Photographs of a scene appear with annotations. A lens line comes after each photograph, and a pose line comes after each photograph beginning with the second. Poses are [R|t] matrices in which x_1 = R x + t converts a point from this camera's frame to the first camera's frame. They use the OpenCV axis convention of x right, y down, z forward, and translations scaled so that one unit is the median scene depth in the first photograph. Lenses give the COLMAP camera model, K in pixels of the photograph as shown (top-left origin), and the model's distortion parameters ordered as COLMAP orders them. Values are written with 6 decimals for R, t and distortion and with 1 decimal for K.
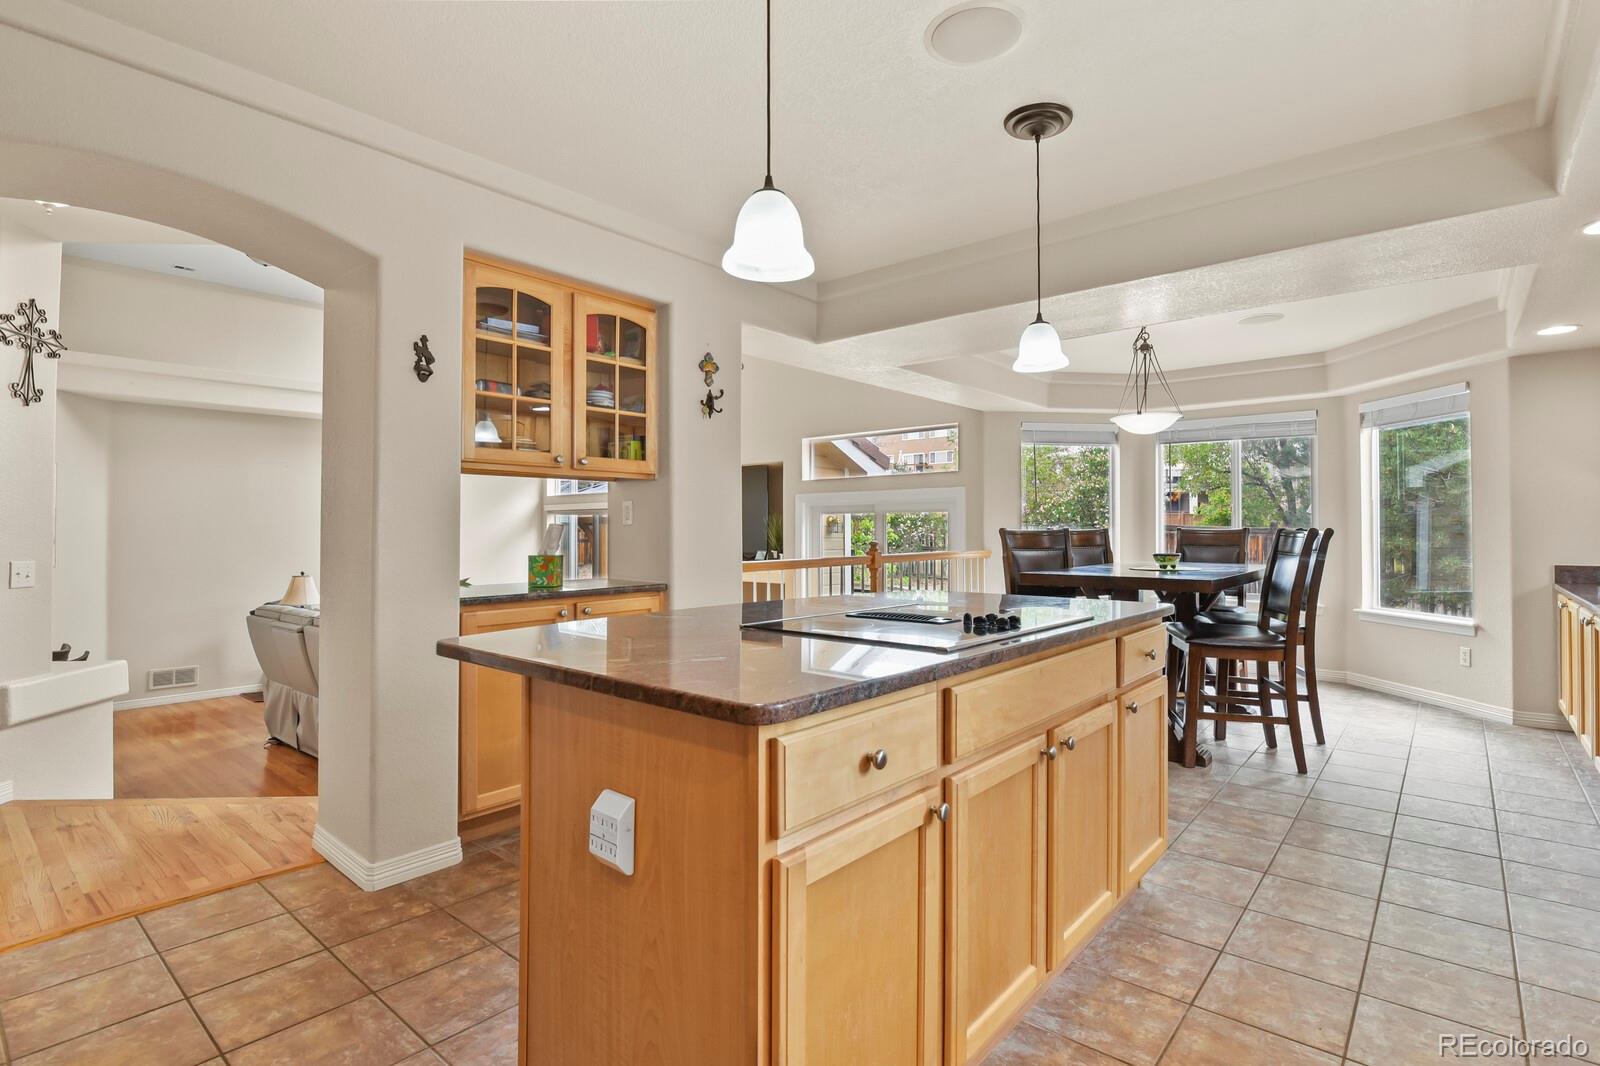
lens RADIAL K [[778.1, 0, 806.4], [0, 778.1, 515.0], [0, 0, 1]] dist [-0.002759, -0.010071]
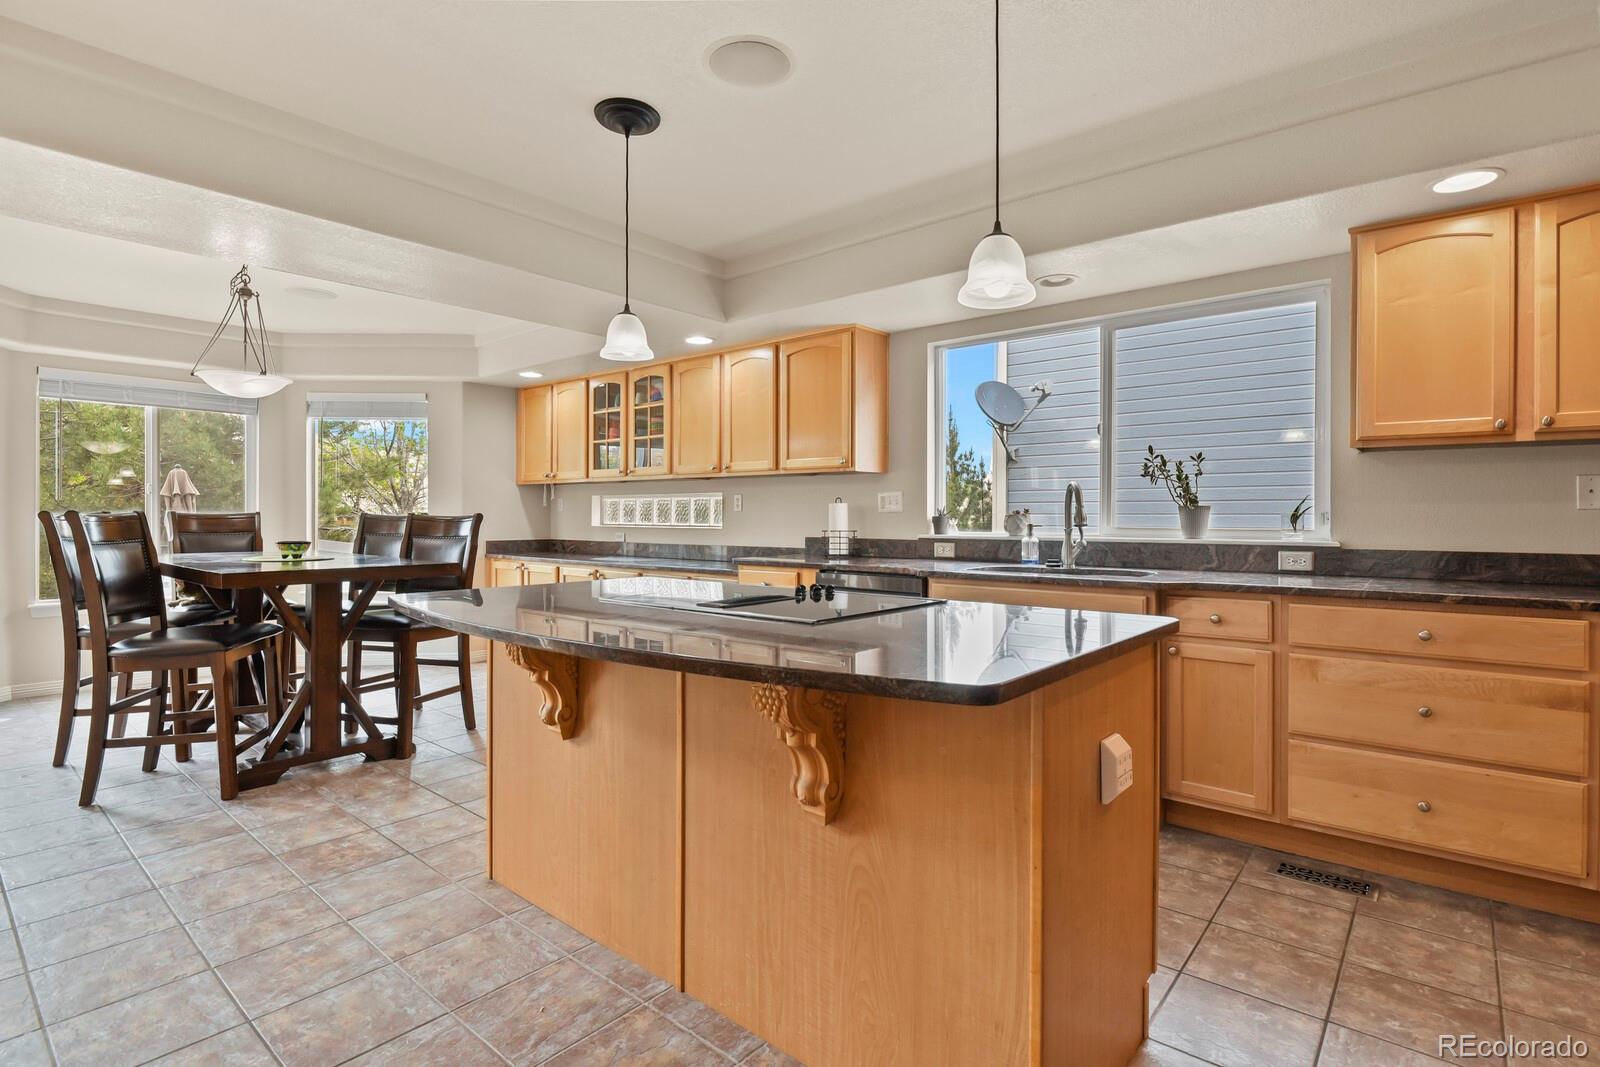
lens RADIAL K [[778.1, 0, 806.4], [0, 778.1, 515.5], [0, 0, 1]] dist [-0.002759, -0.010071]
pose [[-0.006044, 0.000840, 0.999981, -0.736953], [-0.019364, 0.999812, -0.000956, 0.017582], [-0.999794, -0.019369, -0.006026, 0.809228]]
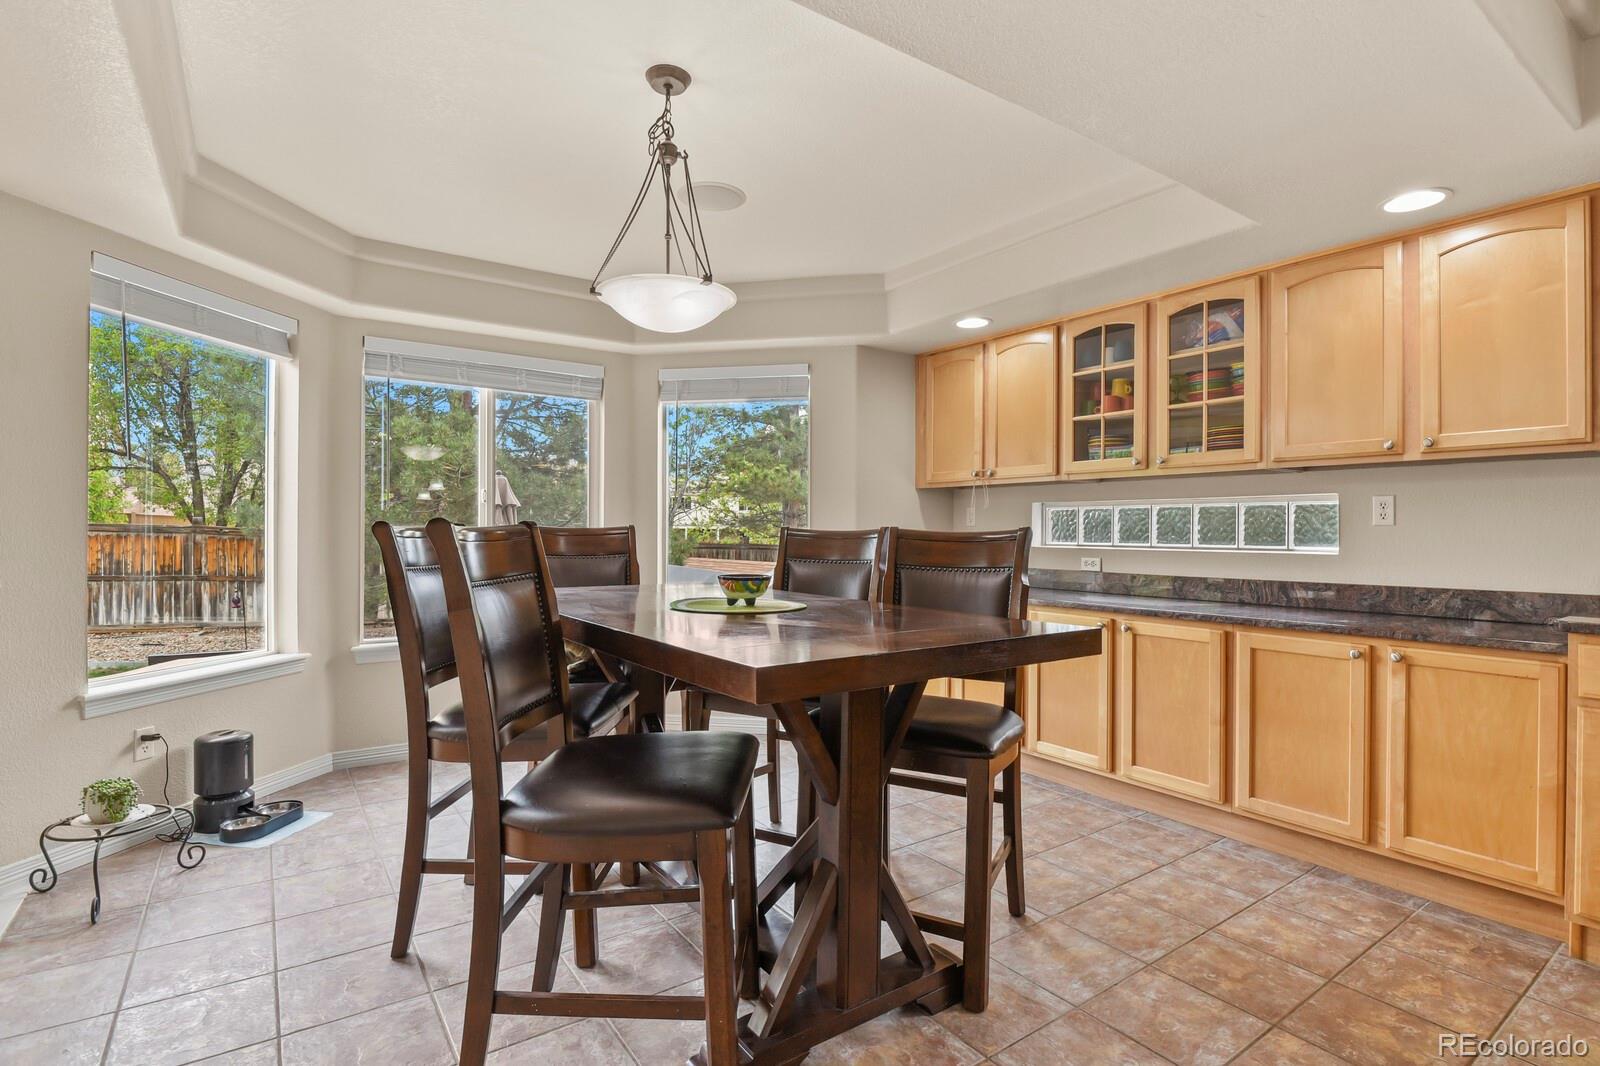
lens RADIAL K [[777.2, 0, 809.9], [0, 777.2, 528.0], [0, 0, 1]] dist [-0.004088, -0.005505]
pose [[0.247365, 0.005494, 0.968907, -0.025166], [-0.021935, 0.999759, -0.000069, 0.032140], [-0.968674, -0.021236, 0.247426, 1.533454]]
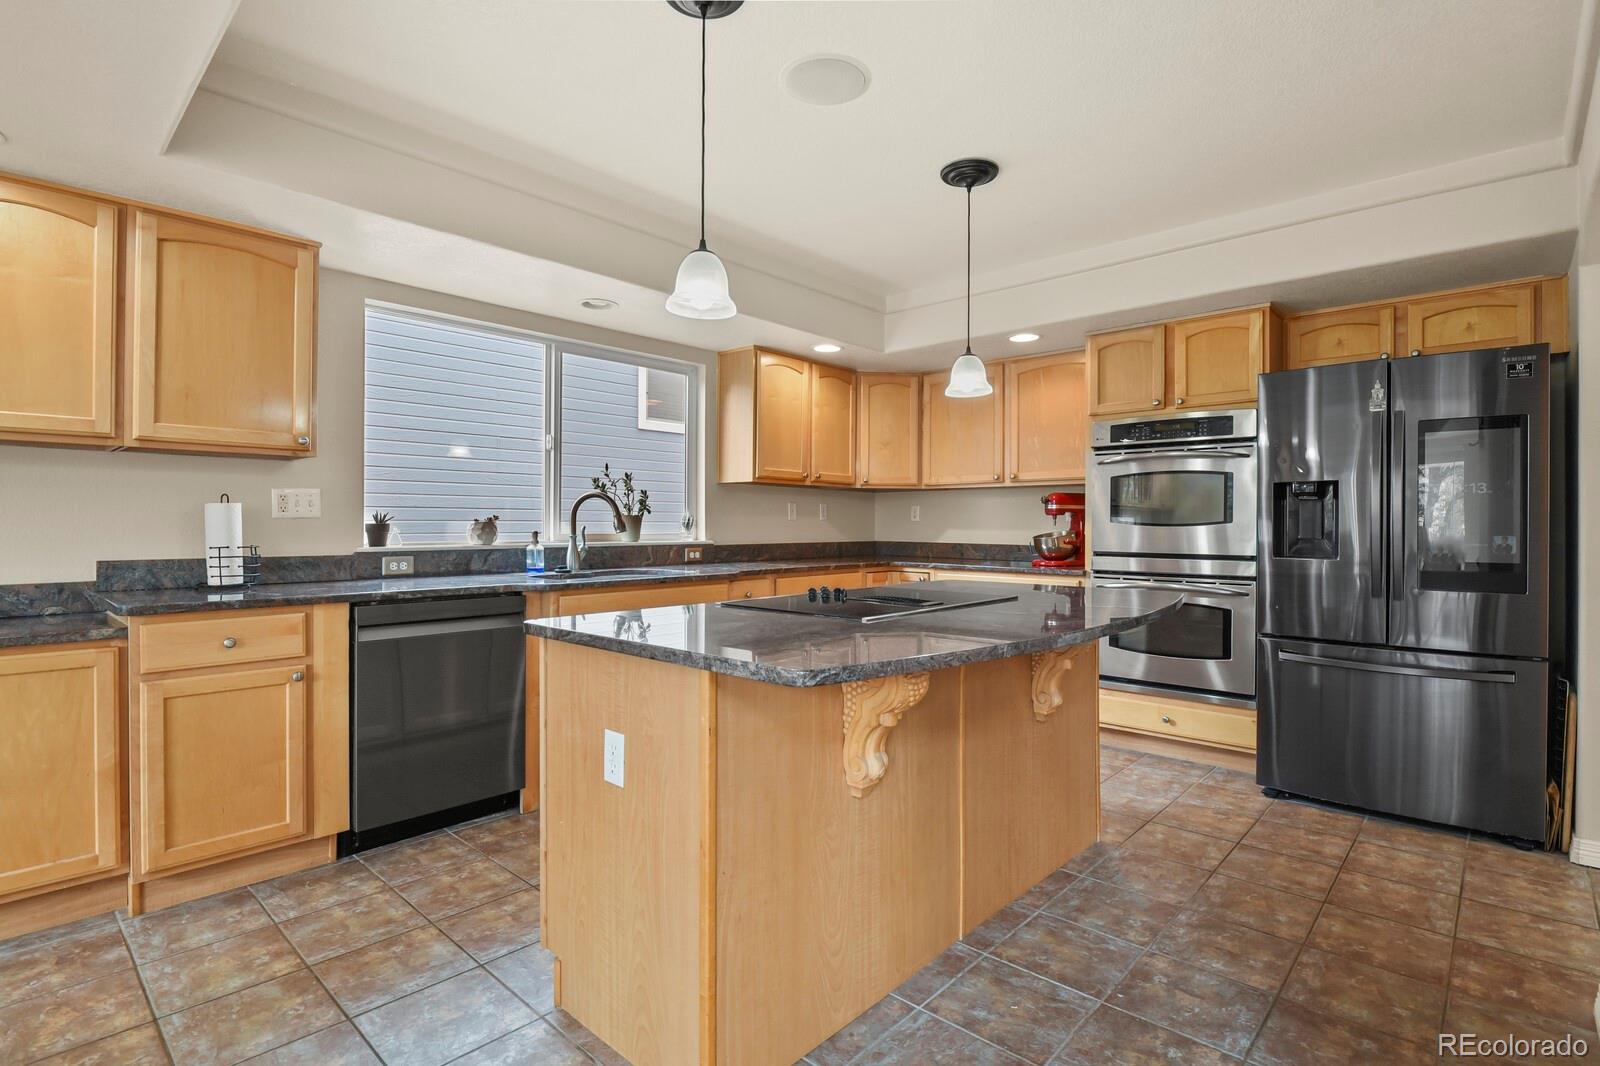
lens RADIAL K [[777.2, 0, 809.9], [0, 777.2, 528.0], [0, 0, 1]] dist [-0.004088, -0.005505]
pose [[-0.999307, -0.002685, 0.037118, 0.169525], [-0.003132, 0.999923, -0.012001, 0.033265], [-0.037083, -0.012109, -0.999239, 1.809859]]
